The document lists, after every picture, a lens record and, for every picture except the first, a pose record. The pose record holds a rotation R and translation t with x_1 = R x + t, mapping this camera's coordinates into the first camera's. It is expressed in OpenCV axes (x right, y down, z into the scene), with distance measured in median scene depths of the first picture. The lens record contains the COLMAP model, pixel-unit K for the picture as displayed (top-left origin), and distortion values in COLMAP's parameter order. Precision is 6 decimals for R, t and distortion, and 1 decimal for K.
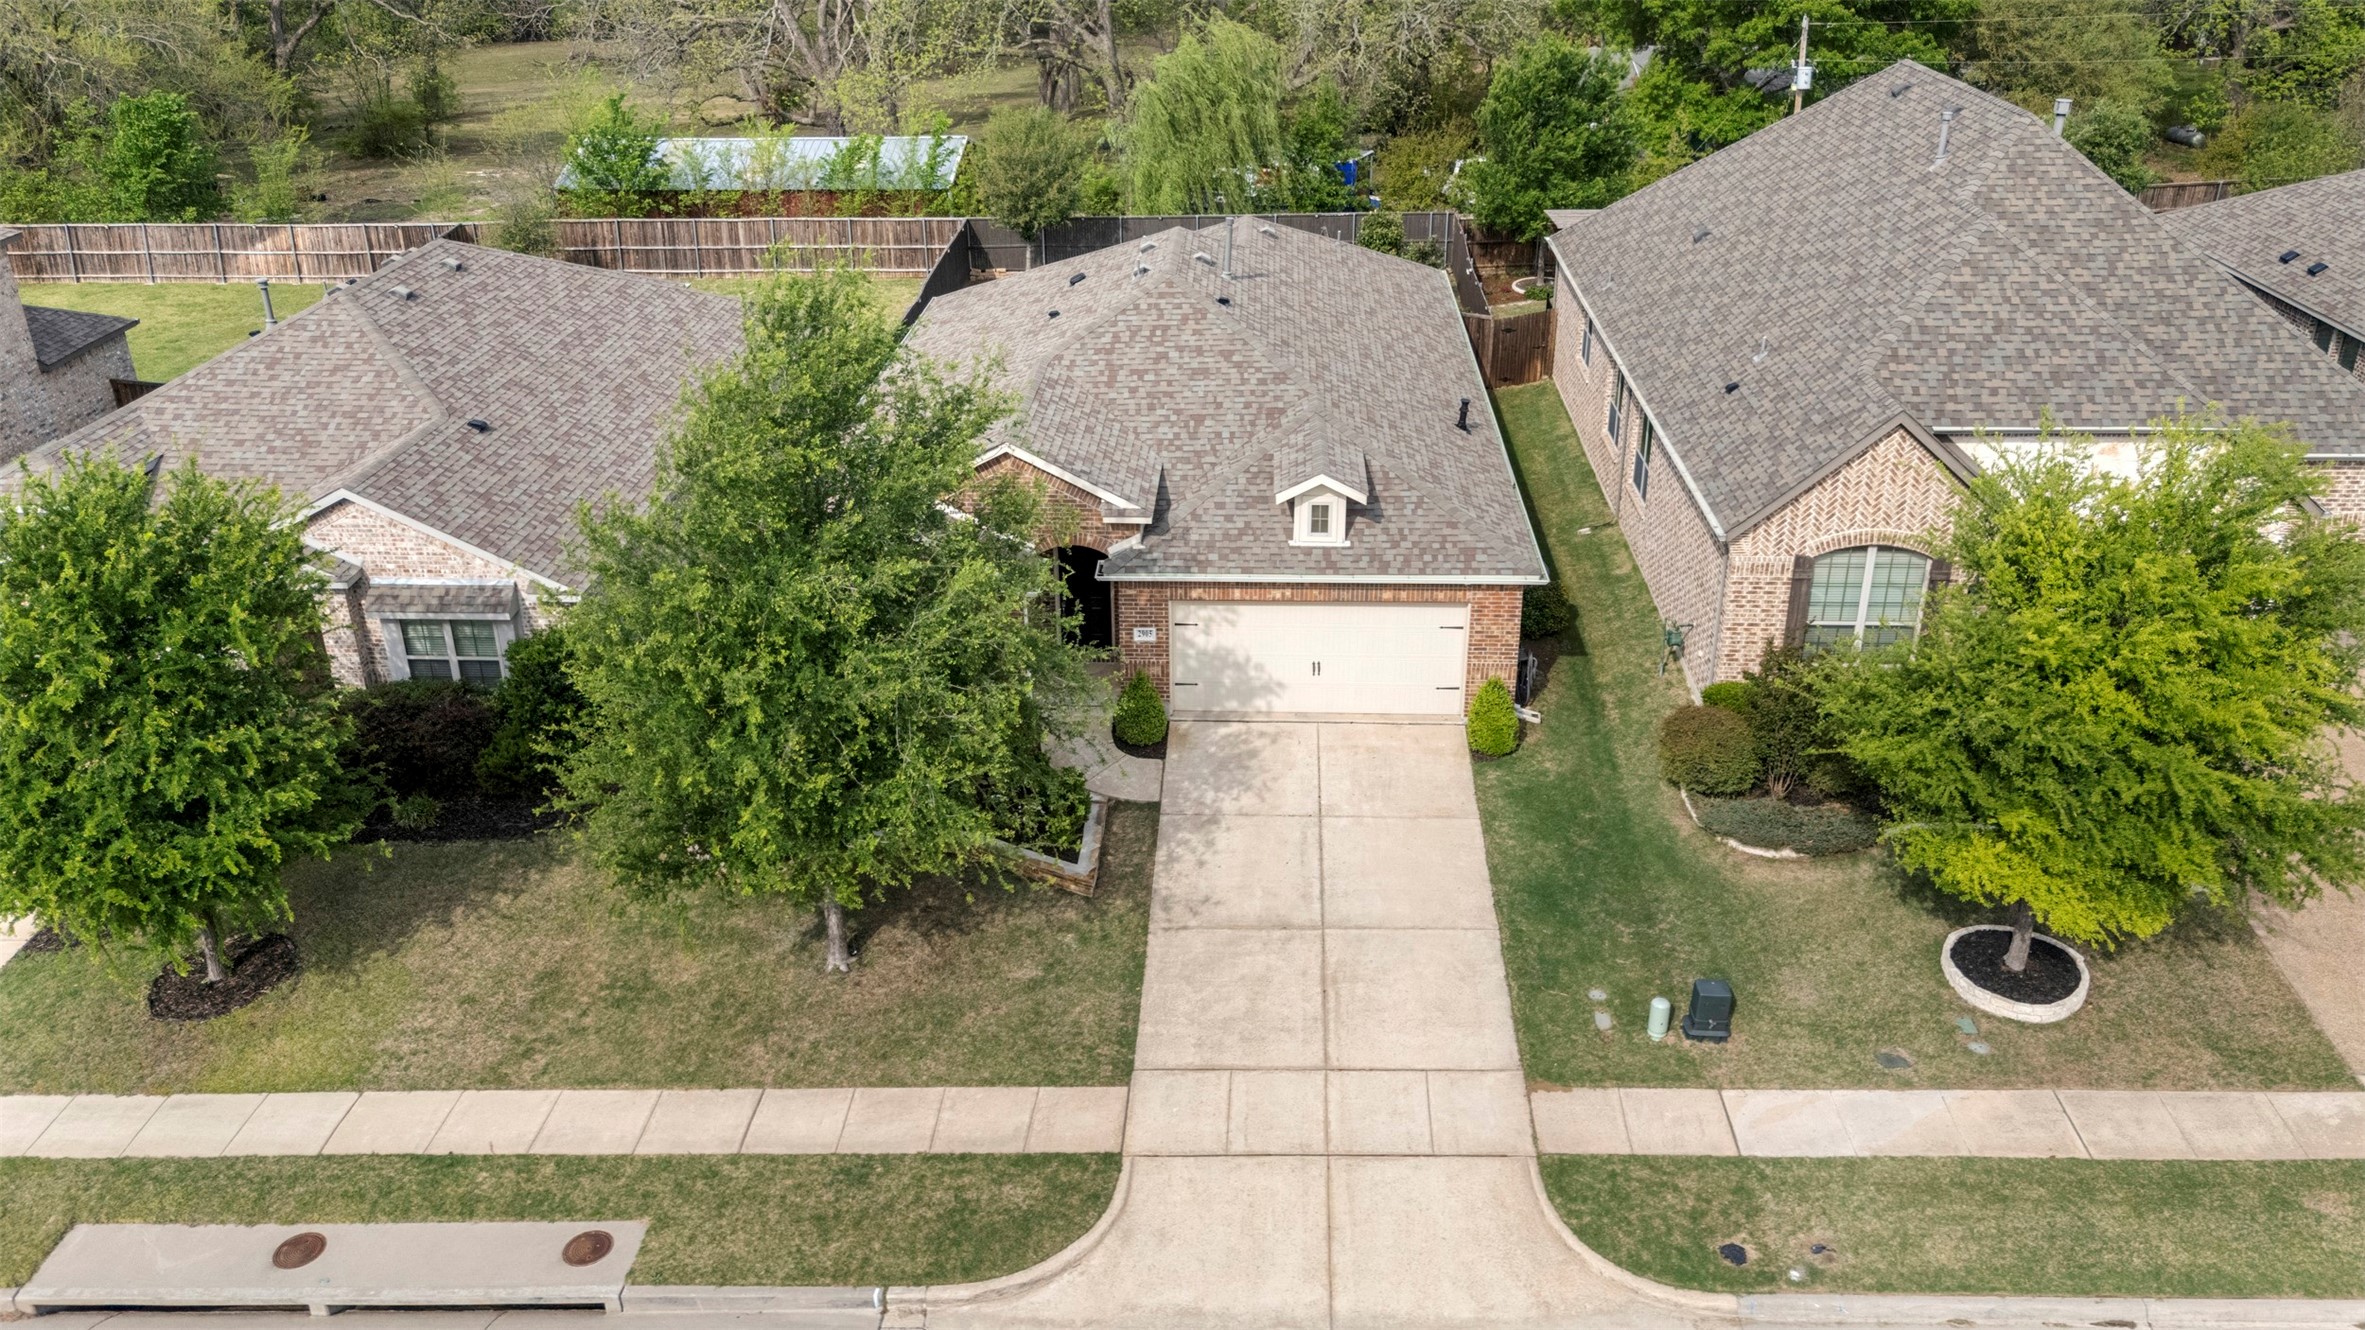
lens RADIAL K [[1801.6, 0, 1222.0], [0, 1801.6, 663.1], [0, 0, 1]] dist [0.034224, -0.006165]
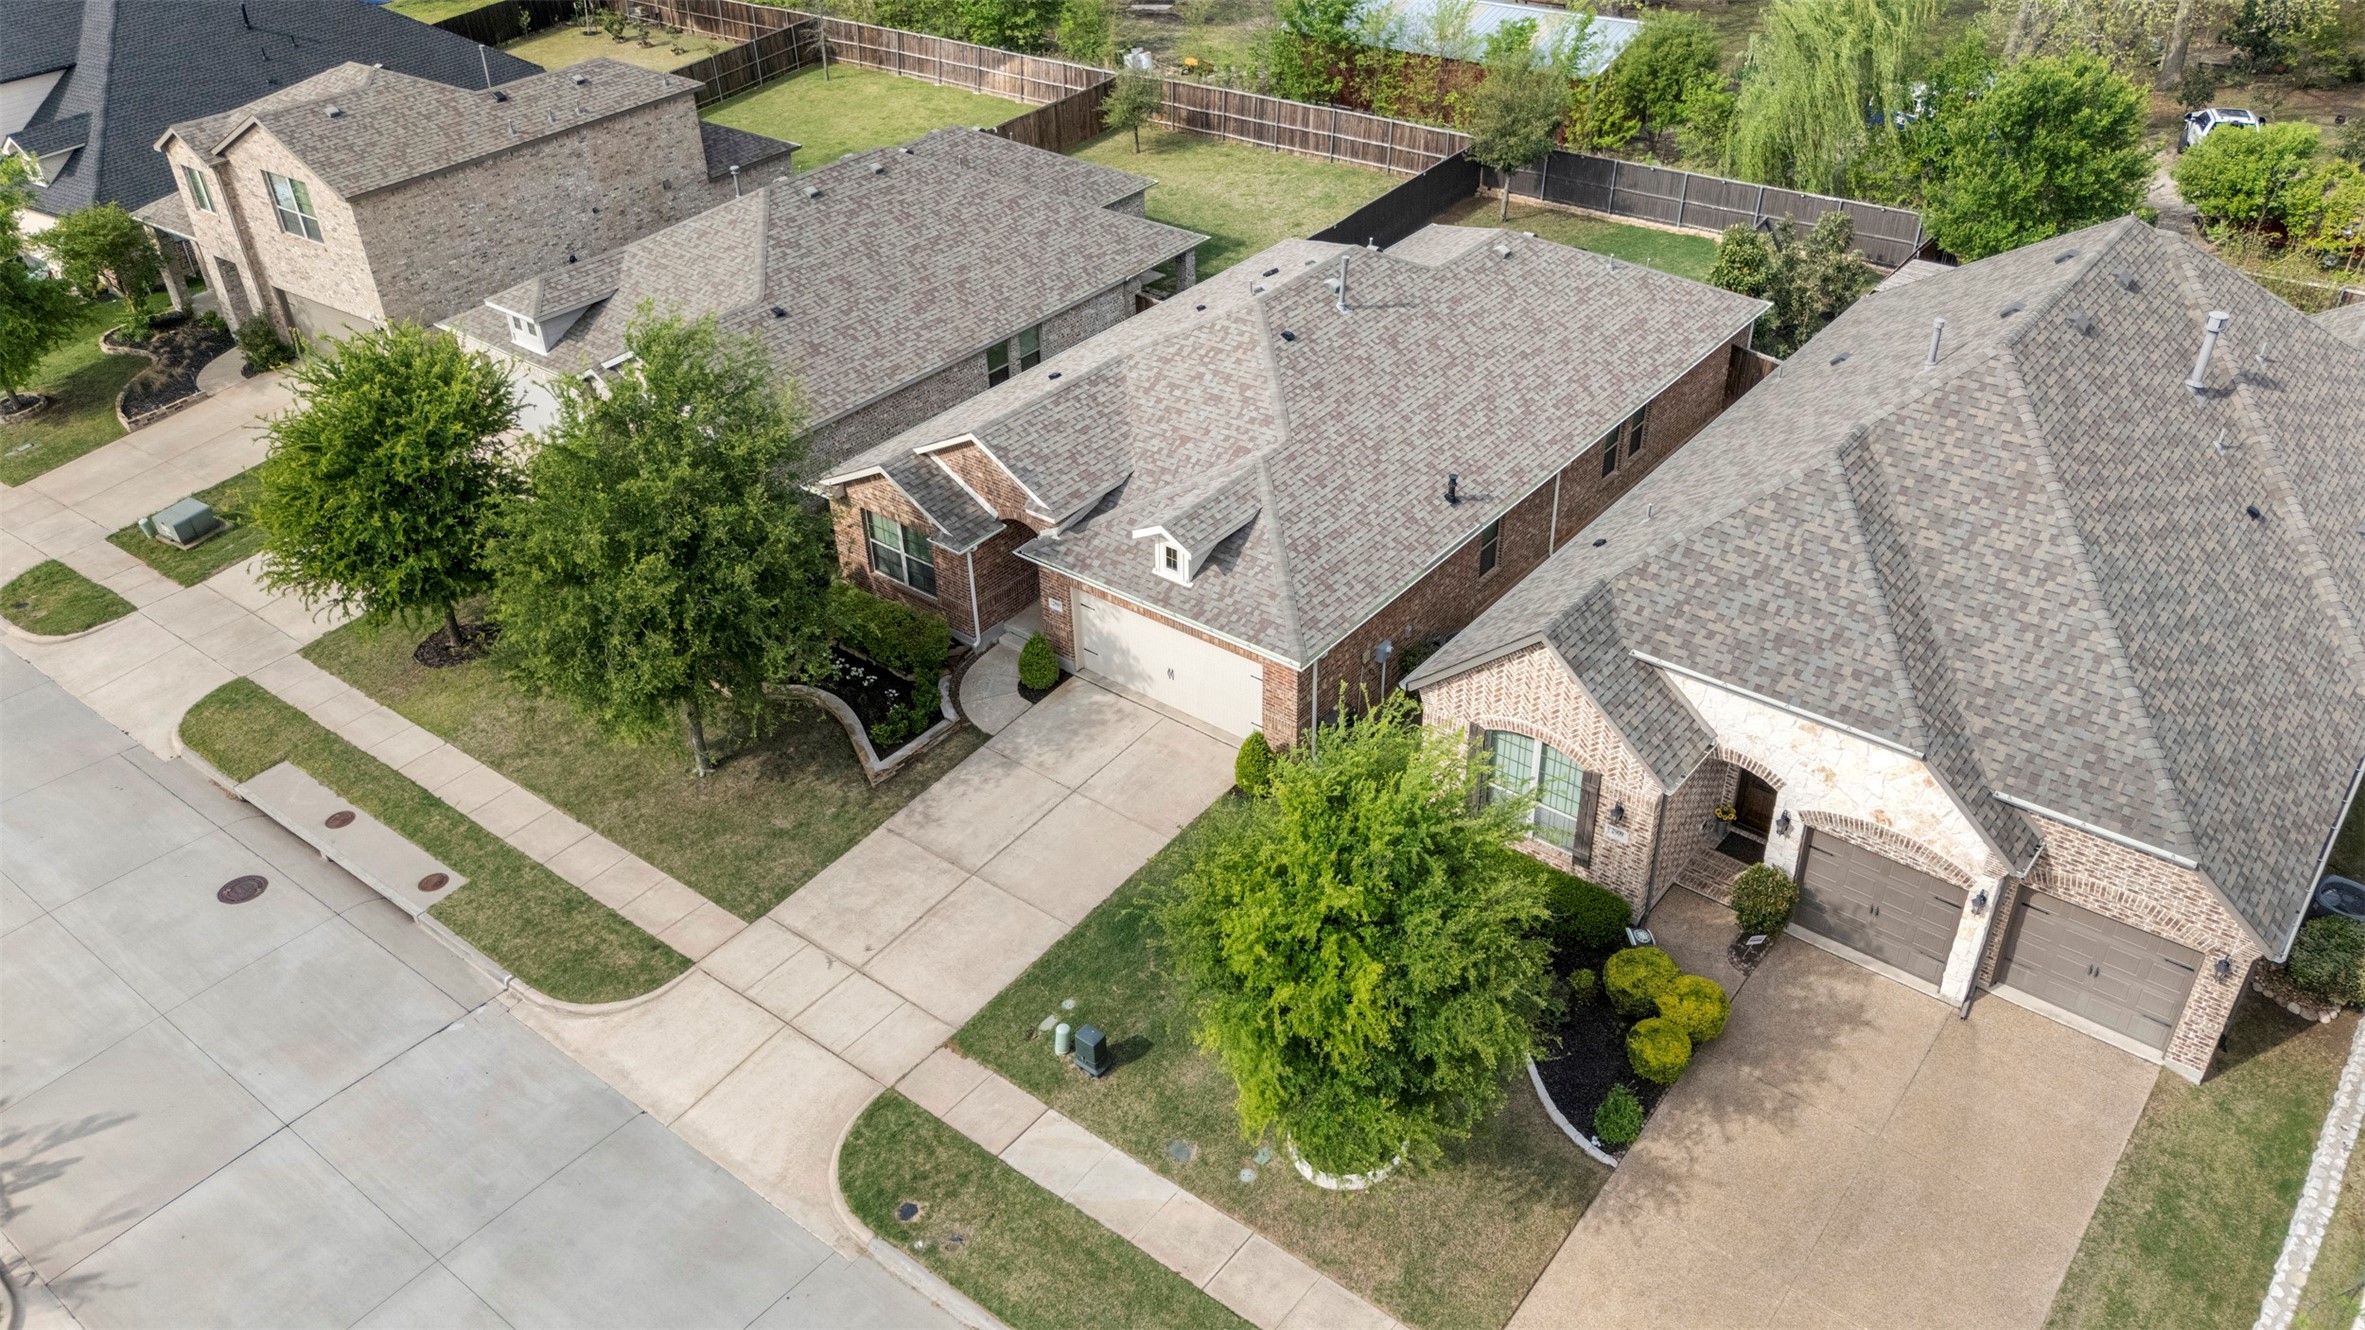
lens RADIAL K [[1750.3, 0, 1192.1], [0, 1750.3, 672.7], [0, 0, 1]] dist [0.038153, -0.002996]
pose [[0.801151, 0.322655, -0.504035, 0.837294], [-0.239459, 0.944685, 0.224120, -0.337418], [0.548468, -0.058858, 0.834098, 0.042994]]
